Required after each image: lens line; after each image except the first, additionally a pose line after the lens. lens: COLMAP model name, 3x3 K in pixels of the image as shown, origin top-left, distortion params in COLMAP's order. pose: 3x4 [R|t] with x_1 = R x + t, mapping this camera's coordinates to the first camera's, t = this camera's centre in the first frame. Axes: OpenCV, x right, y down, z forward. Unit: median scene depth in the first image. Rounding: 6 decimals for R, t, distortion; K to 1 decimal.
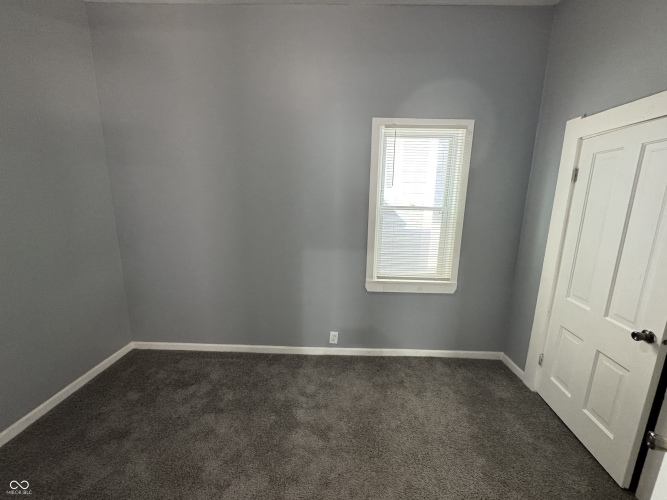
lens RADIAL K [[268.0, 0, 330.3], [0, 268.0, 250.6], [0, 0, 1]] dist [-0.002948, 0.000261]
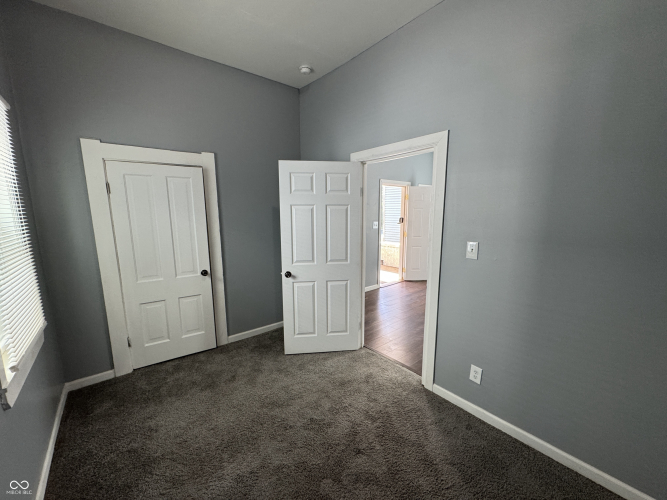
lens RADIAL K [[268.0, 0, 331.5], [0, 268.0, 251.7], [0, 0, 1]] dist [-0.002948, 0.000261]
pose [[-0.662017, -0.123020, 0.739324, -0.604775], [0.142830, 0.947652, 0.285579, -0.175112], [-0.735754, 0.294656, -0.609791, 0.903788]]
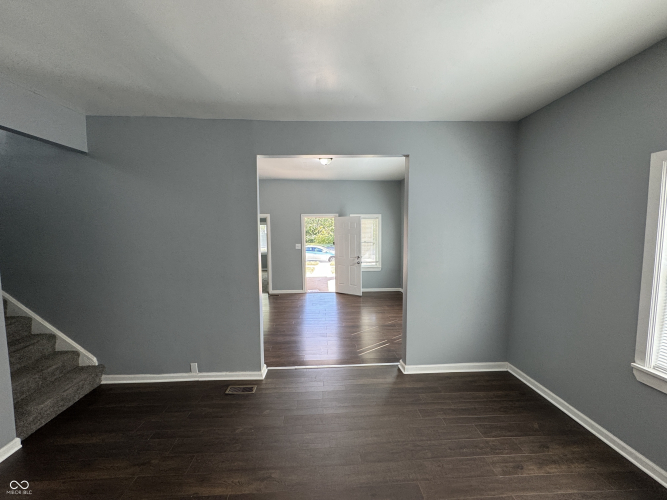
lens RADIAL K [[268.0, 0, 330.0], [0, 268.0, 250.0], [0, 0, 1]] dist [-0.002948, 0.000261]
pose [[-0.068511, -0.082756, 0.994212, -2.340181], [0.203774, 0.974383, 0.095148, 0.130446], [-0.976618, 0.209114, -0.049893, -1.022228]]
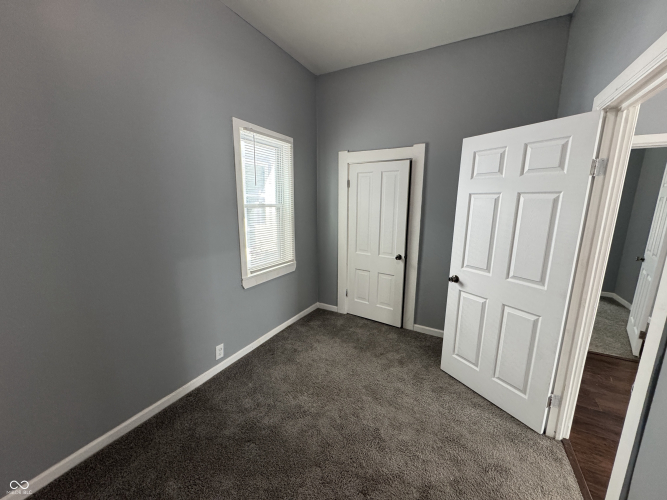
lens RADIAL K [[268.0, 0, 332.2], [0, 268.0, 251.0], [0, 0, 1]] dist [-0.002948, 0.000261]
pose [[0.450227, -0.175729, 0.875451, -0.651120], [0.173111, 0.979019, 0.107490, -0.045044], [-0.875972, 0.103156, 0.471202, 0.249741]]
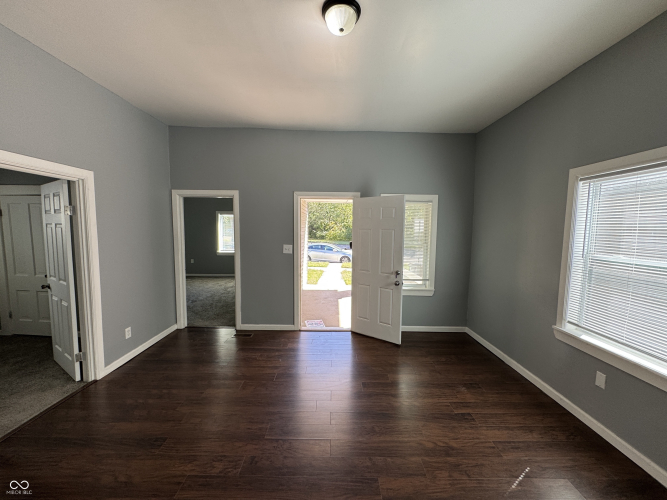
lens RADIAL K [[268.0, 0, 332.9], [0, 268.0, 250.5], [0, 0, 1]] dist [-0.002948, 0.000261]
pose [[-0.034994, -0.098338, 0.994538, -0.949116], [0.182630, 0.977760, 0.103105, 0.193102], [-0.982559, 0.185241, -0.016257, -1.087083]]
